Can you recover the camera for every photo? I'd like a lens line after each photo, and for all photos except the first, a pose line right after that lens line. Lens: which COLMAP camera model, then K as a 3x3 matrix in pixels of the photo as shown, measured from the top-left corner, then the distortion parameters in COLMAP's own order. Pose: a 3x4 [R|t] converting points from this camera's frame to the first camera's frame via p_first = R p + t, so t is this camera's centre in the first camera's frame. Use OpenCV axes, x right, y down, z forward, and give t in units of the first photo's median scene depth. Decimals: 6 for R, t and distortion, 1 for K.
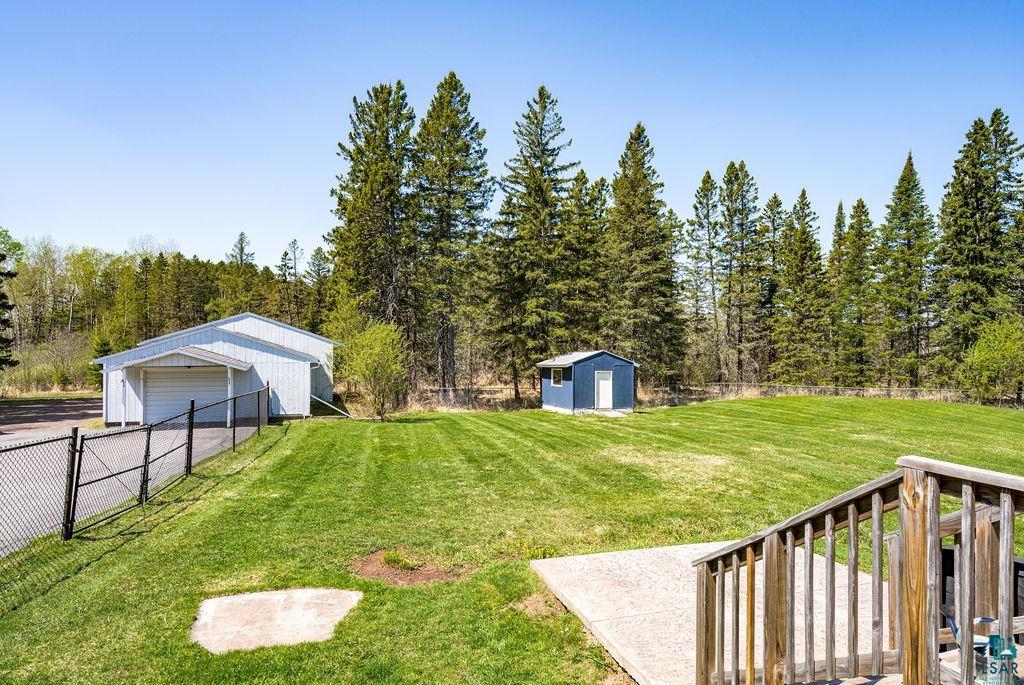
lens RADIAL K [[556.4, 0, 513.0], [0, 556.4, 351.3], [0, 0, 1]] dist [0.000449, -0.000522]
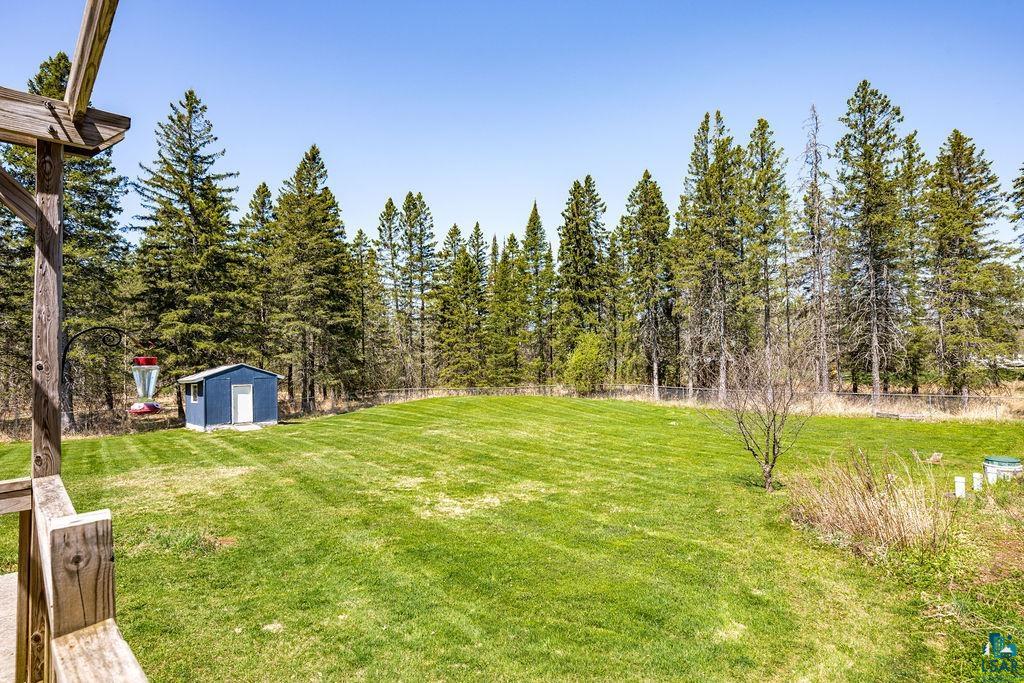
lens RADIAL K [[520.6, 0, 512.0], [0, 520.6, 341.5], [0, 0, 1]] dist [0.000099, 0.000484]
pose [[0.898547, -0.011400, 0.438730, 0.151613], [0.027939, 0.999121, -0.031259, 0.001020], [-0.437988, 0.040345, 0.898075, -0.033694]]
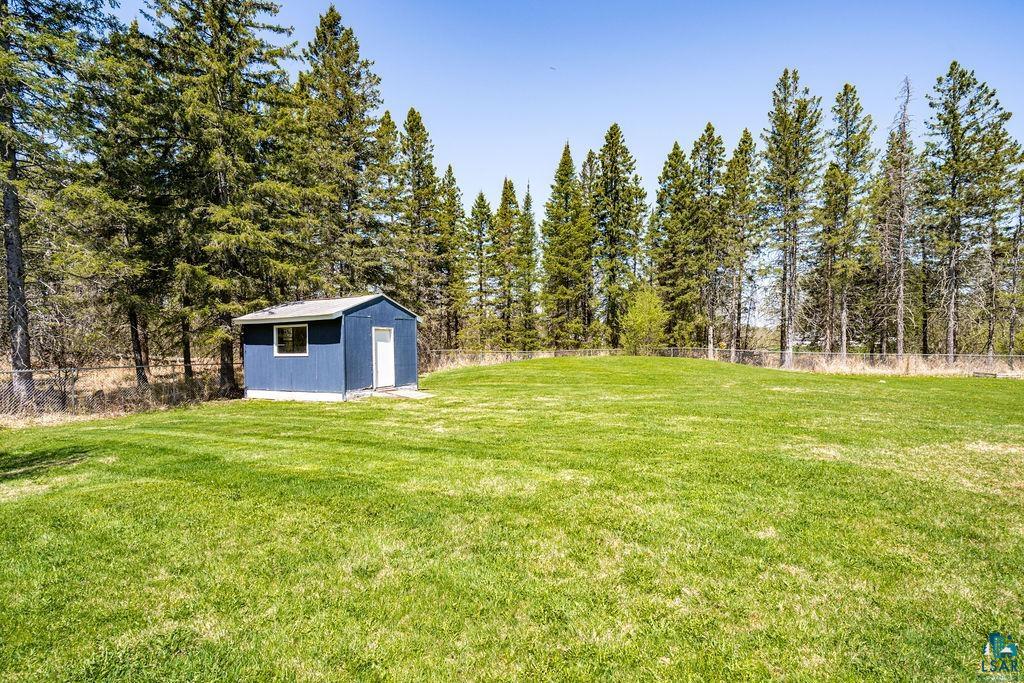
lens RADIAL K [[507.9, 0, 512.0], [0, 507.9, 341.5], [0, 0, 1]] dist [-0.003314, -0.000785]
pose [[0.698951, -0.011579, 0.715076, -0.116594], [0.000684, 0.999879, 0.015522, 0.034197], [-0.715170, -0.010360, 0.698874, 0.398285]]
